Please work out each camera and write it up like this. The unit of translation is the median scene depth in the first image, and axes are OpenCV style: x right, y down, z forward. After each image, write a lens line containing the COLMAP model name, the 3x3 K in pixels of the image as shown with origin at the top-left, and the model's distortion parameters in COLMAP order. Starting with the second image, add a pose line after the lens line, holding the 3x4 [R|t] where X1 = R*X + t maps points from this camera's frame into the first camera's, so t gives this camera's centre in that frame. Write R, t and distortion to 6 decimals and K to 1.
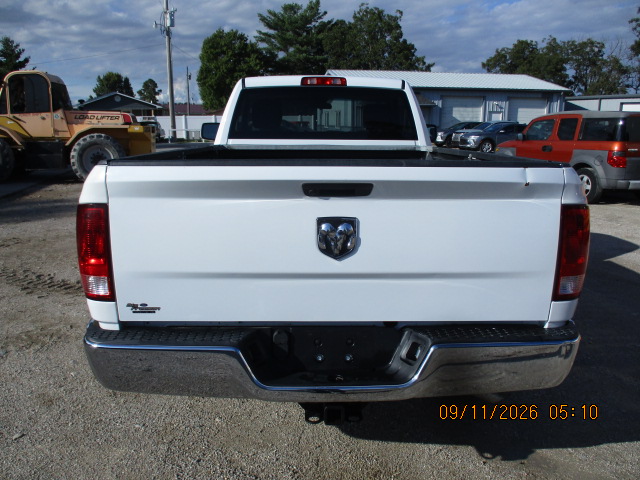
lens RADIAL K [[538.7, 0, 318.8], [0, 538.7, 241.0], [0, 0, 1]] dist [-0.038734, 0.014645]
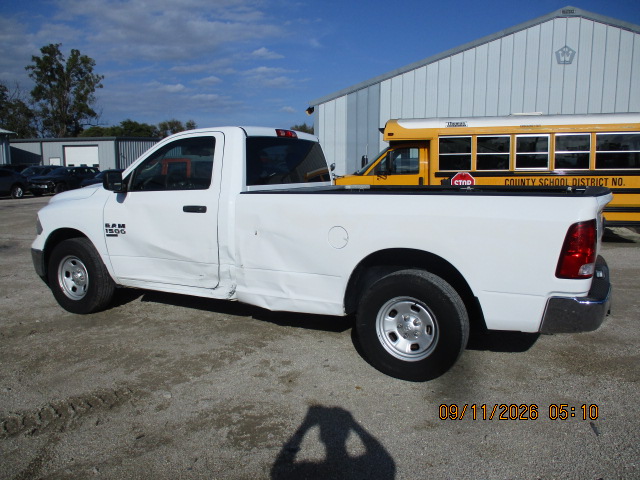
lens RADIAL K [[532.4, 0, 320.3], [0, 532.4, 253.6], [0, 0, 1]] dist [-0.038731, 0.001669]
pose [[0.497130, -0.157747, 0.853216, -0.100019], [0.199440, 0.977780, 0.064572, -0.010633], [-0.844444, 0.138065, 0.517545, 0.039284]]
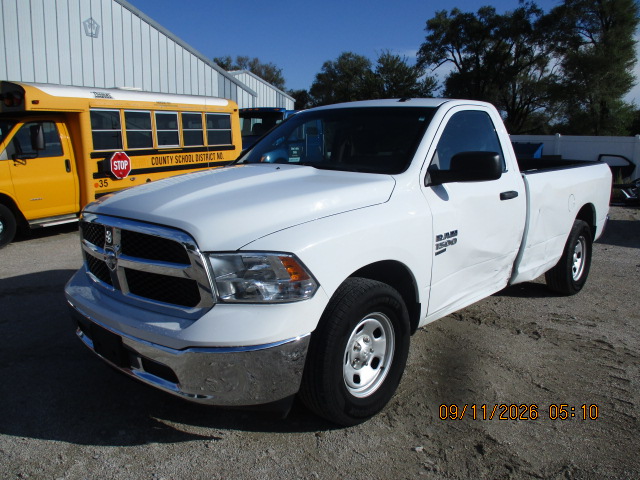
lens RADIAL K [[538.7, 0, 318.8], [0, 538.7, 241.0], [0, 0, 1]] dist [-0.038734, 0.014645]
pose [[-0.692148, -0.144608, 0.707120, -0.065256], [0.151516, 0.928780, 0.338247, -0.045815], [-0.705672, 0.341257, -0.620943, 0.195279]]
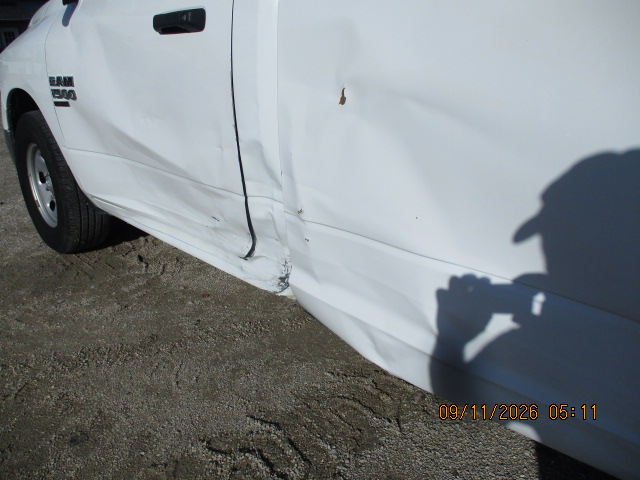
lens RADIAL K [[538.7, 0, 318.8], [0, 538.7, 241.0], [0, 0, 1]] dist [-0.038734, 0.014645]
pose [[0.746744, -0.272411, 0.606767, -0.039953], [0.185388, 0.961372, 0.203457, -0.009195], [-0.638752, -0.039443, 0.768401, 0.080326]]
